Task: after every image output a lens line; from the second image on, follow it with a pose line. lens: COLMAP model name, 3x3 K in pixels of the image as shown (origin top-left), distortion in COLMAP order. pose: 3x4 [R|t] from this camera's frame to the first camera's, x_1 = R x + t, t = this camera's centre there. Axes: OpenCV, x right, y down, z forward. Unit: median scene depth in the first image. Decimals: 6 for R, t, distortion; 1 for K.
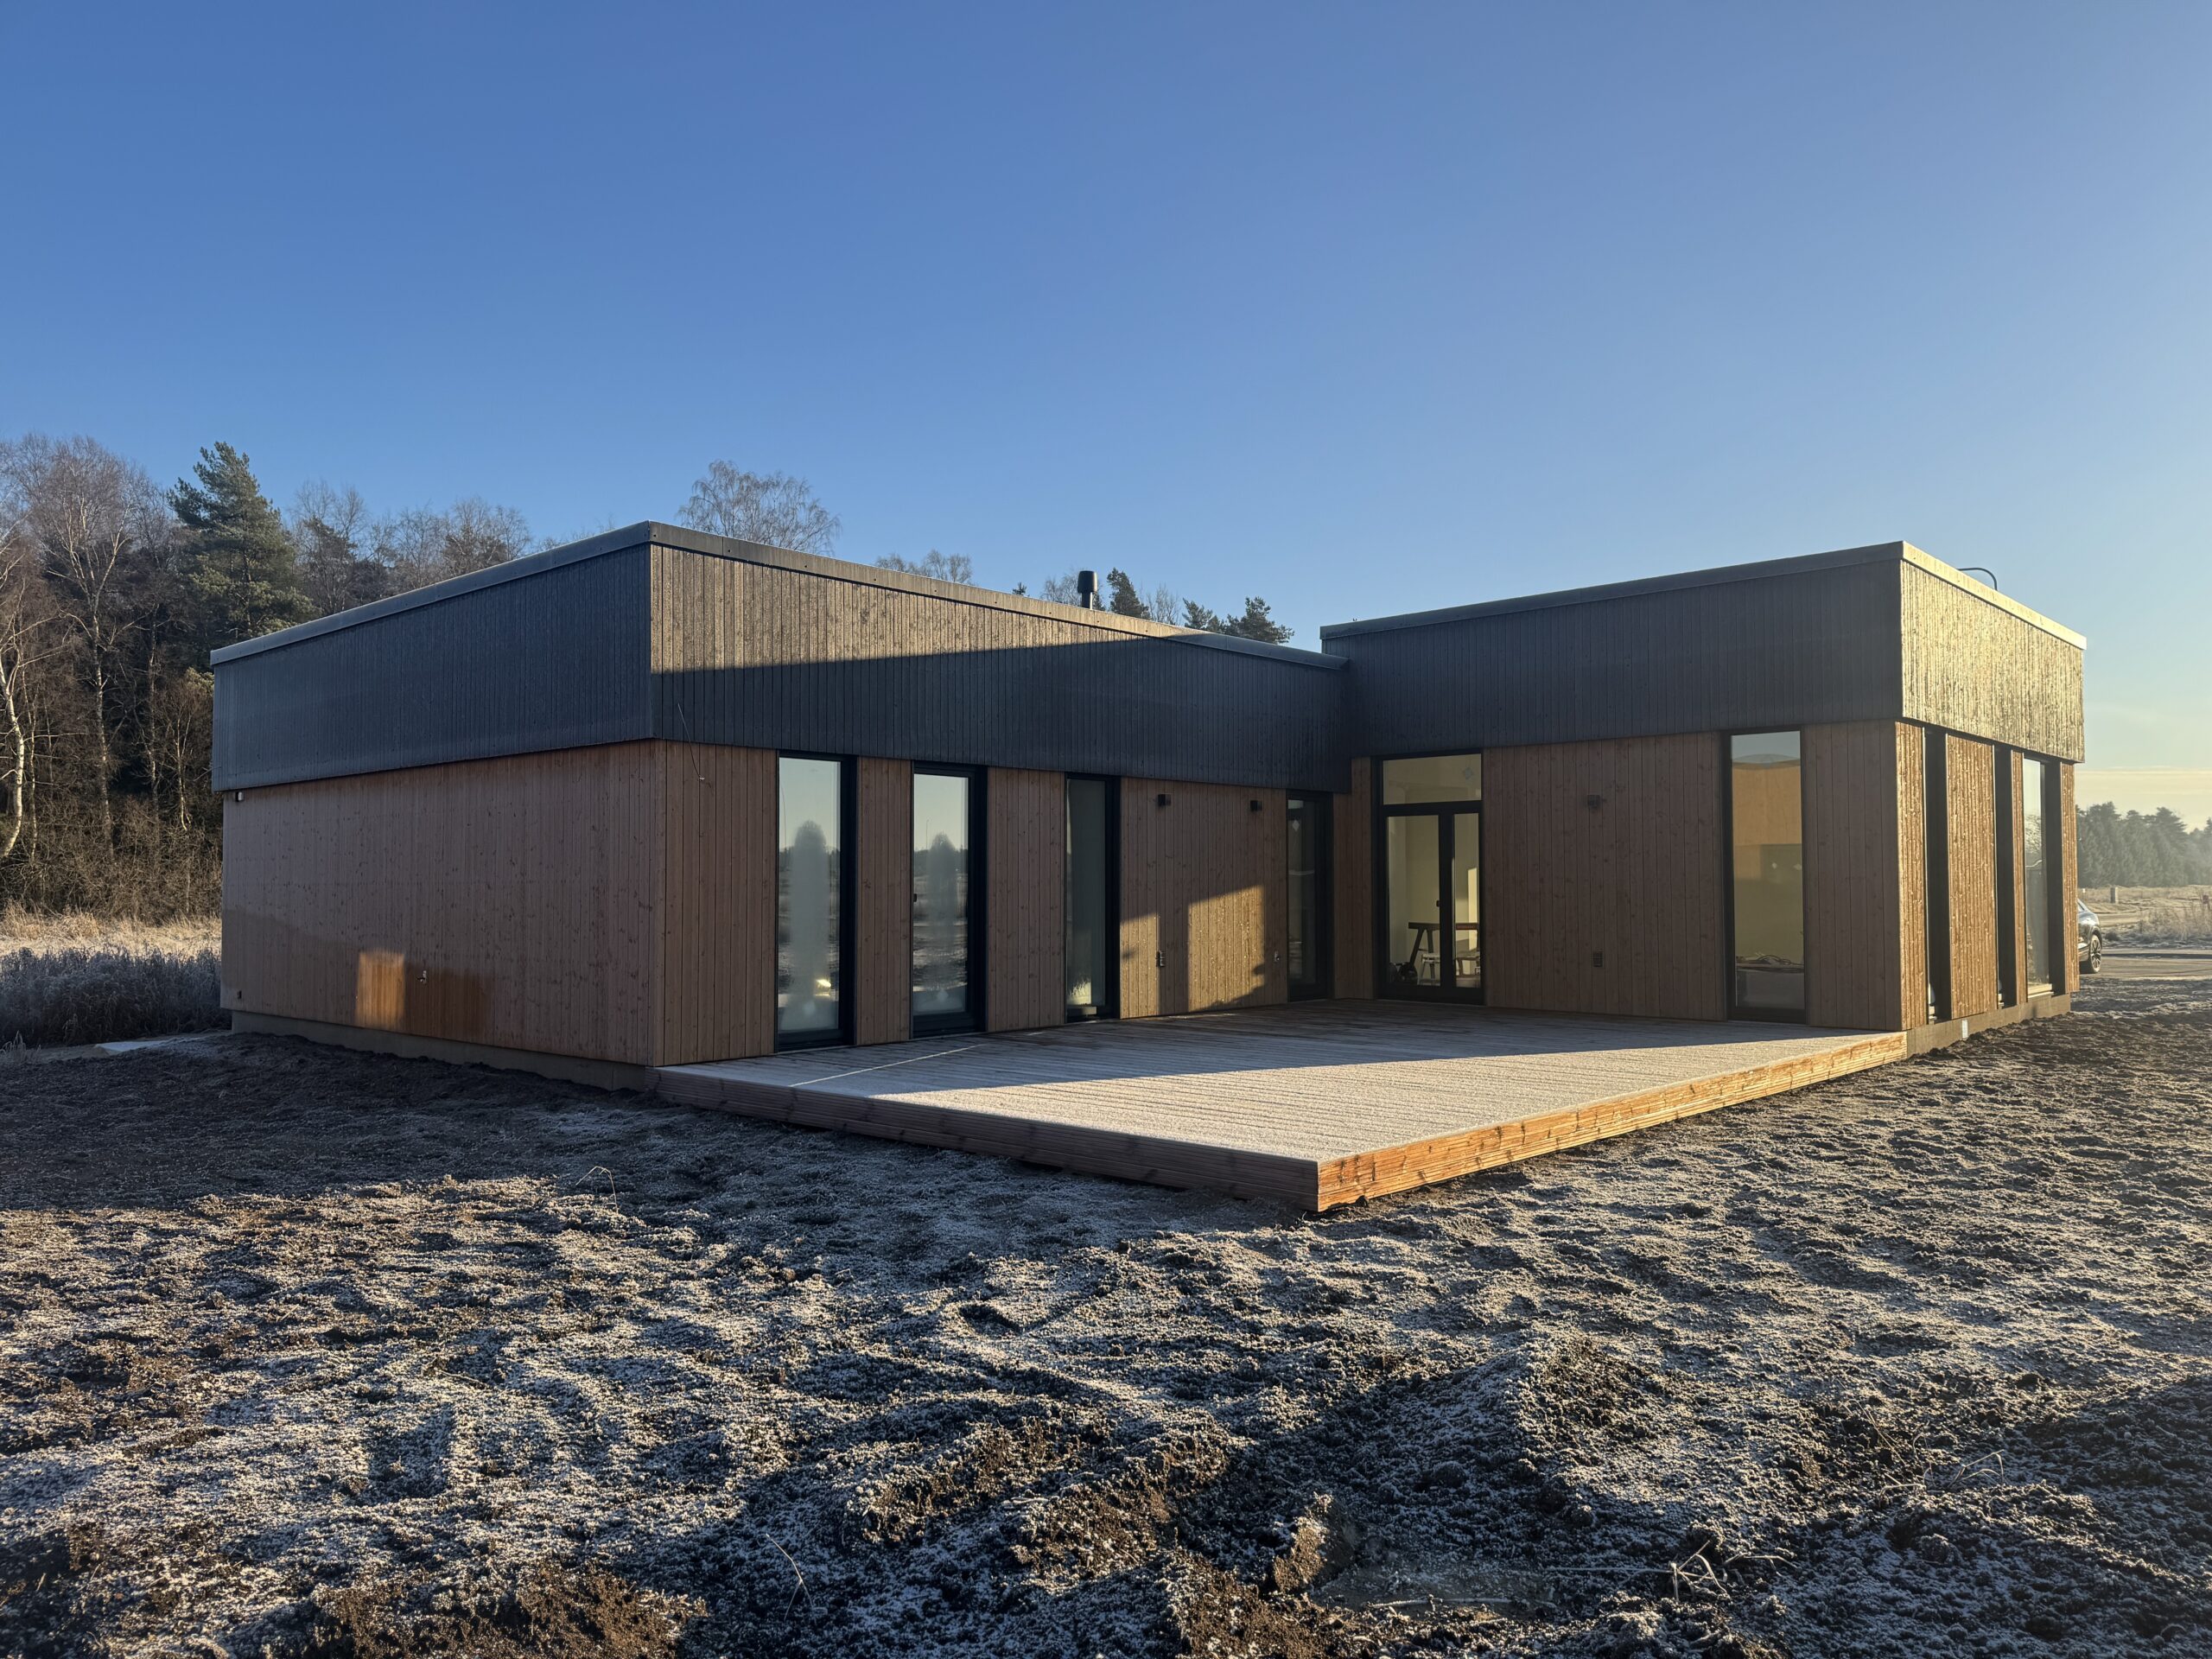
lens RADIAL K [[1572.5, 0, 1106.0], [0, 1572.5, 829.5], [0, 0, 1]] dist [0.007355, 0.001404]
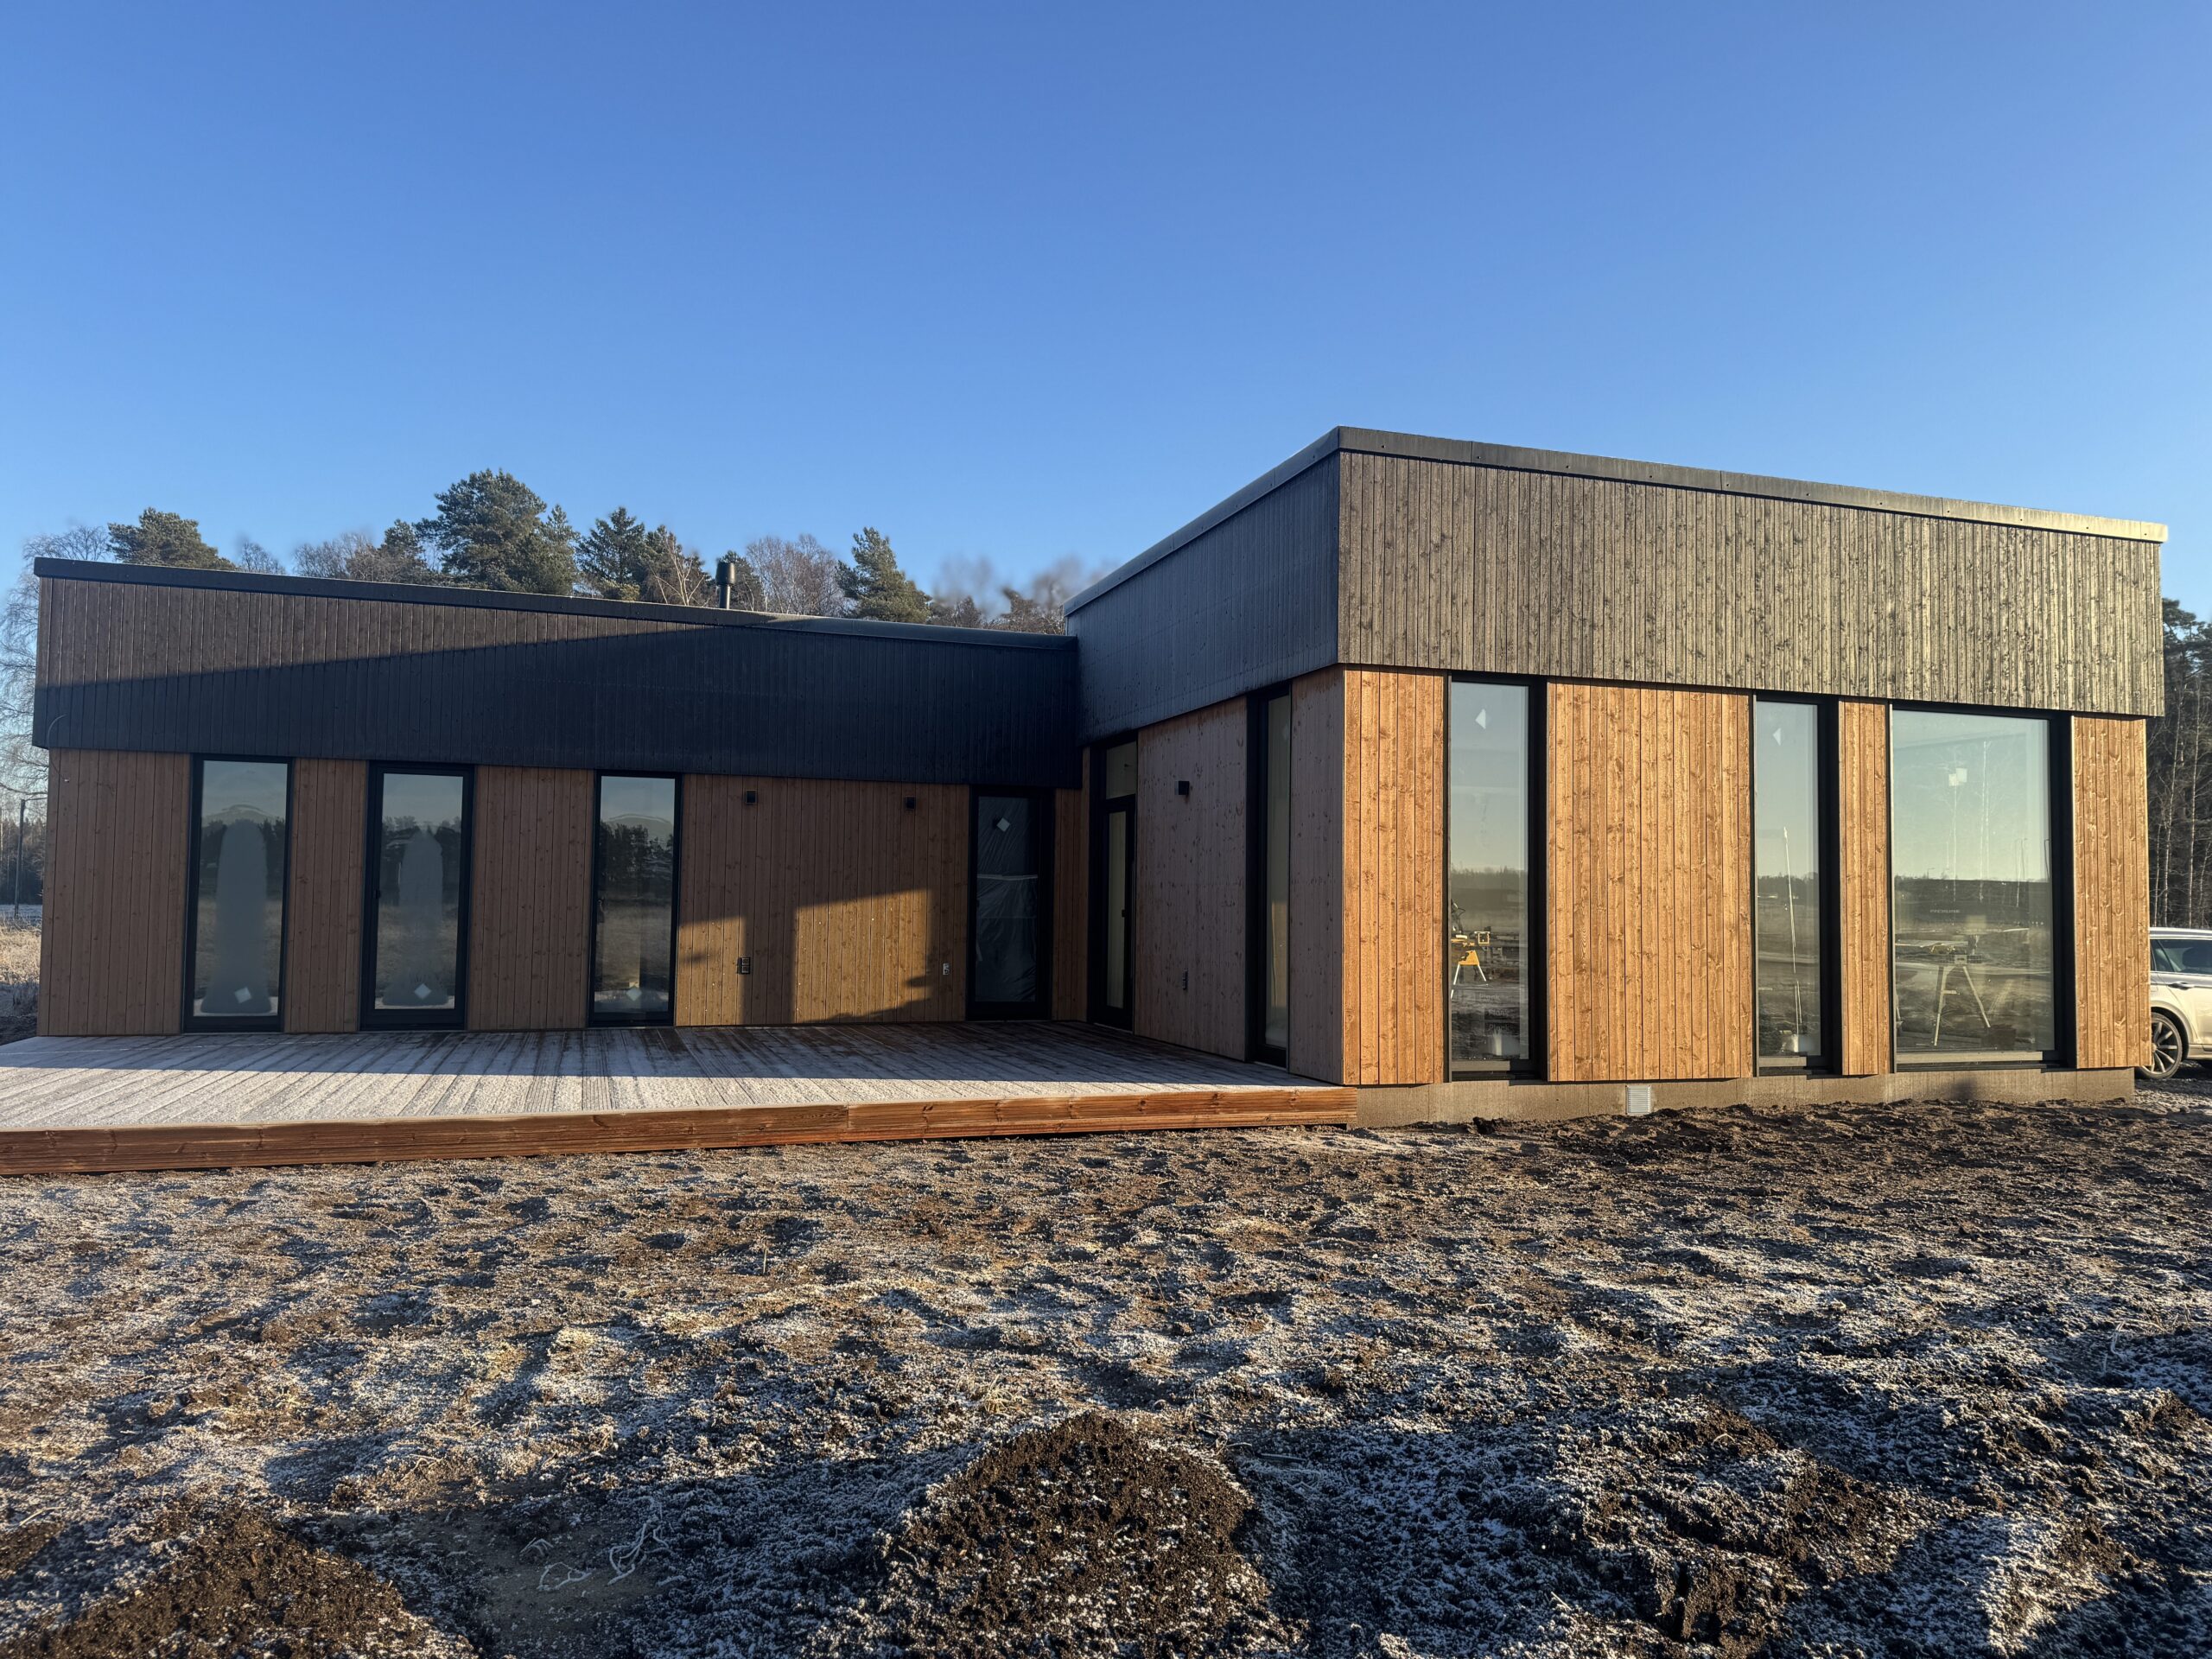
lens RADIAL K [[1505.1, 0, 1106.0], [0, 1505.1, 829.5], [0, 0, 1]] dist [0.001594, -0.000960]
pose [[0.884431, -0.009198, -0.466581, 0.632267], [0.003133, 0.999900, -0.013773, 0.013911], [0.466661, 0.010719, 0.884371, 0.293892]]
